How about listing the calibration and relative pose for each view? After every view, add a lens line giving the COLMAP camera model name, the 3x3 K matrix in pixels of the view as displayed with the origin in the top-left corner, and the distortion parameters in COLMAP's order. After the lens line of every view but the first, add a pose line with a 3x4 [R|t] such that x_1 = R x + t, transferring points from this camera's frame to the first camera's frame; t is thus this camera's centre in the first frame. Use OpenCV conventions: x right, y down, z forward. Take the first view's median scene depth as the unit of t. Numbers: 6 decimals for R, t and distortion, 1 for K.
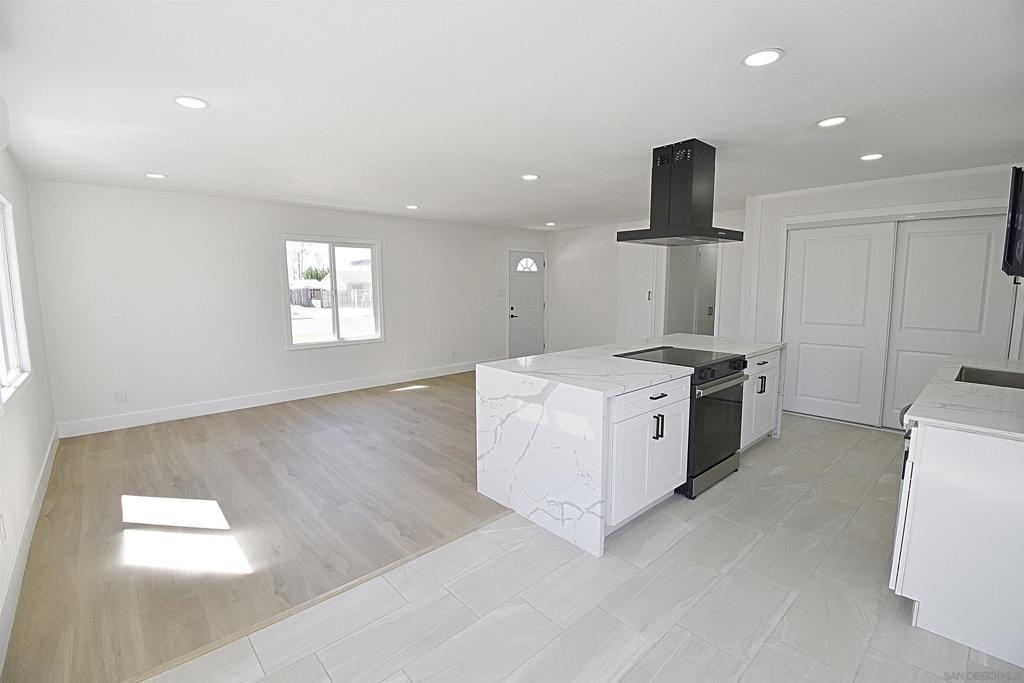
lens RADIAL K [[448.4, 0, 515.3], [0, 448.4, 337.6], [0, 0, 1]] dist [0.036877, -0.032330]
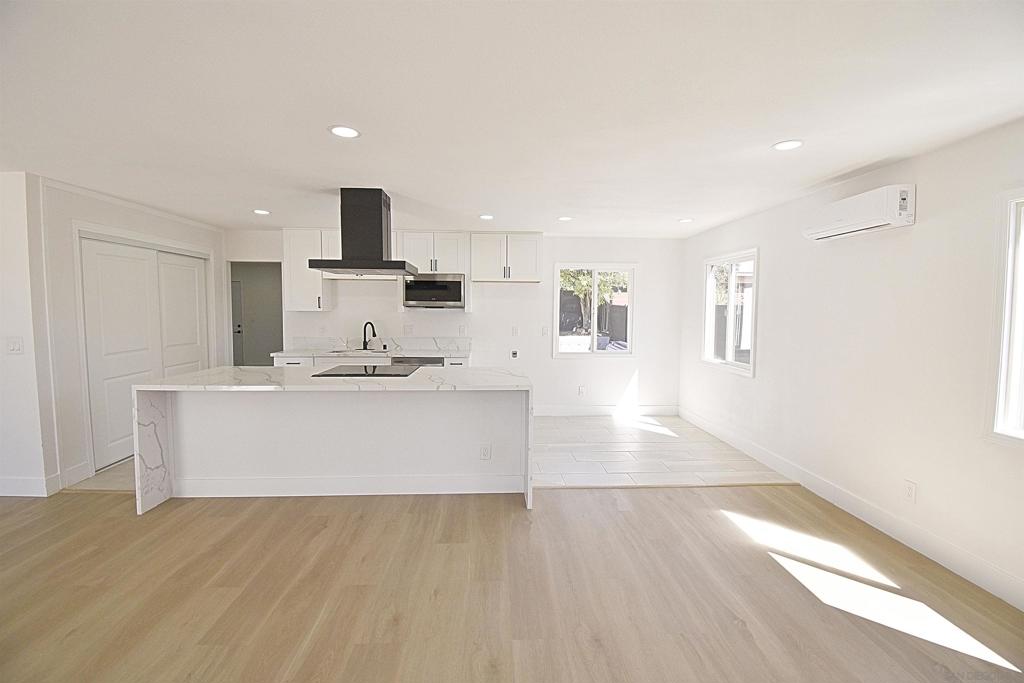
lens RADIAL K [[448.4, 0, 515.3], [0, 448.4, 337.6], [0, 0, 1]] dist [0.036877, -0.032330]
pose [[-0.774425, -0.044599, 0.631092, -0.756495], [0.067679, 0.985948, 0.152726, -0.226396], [-0.629035, 0.160987, -0.760525, 1.918075]]
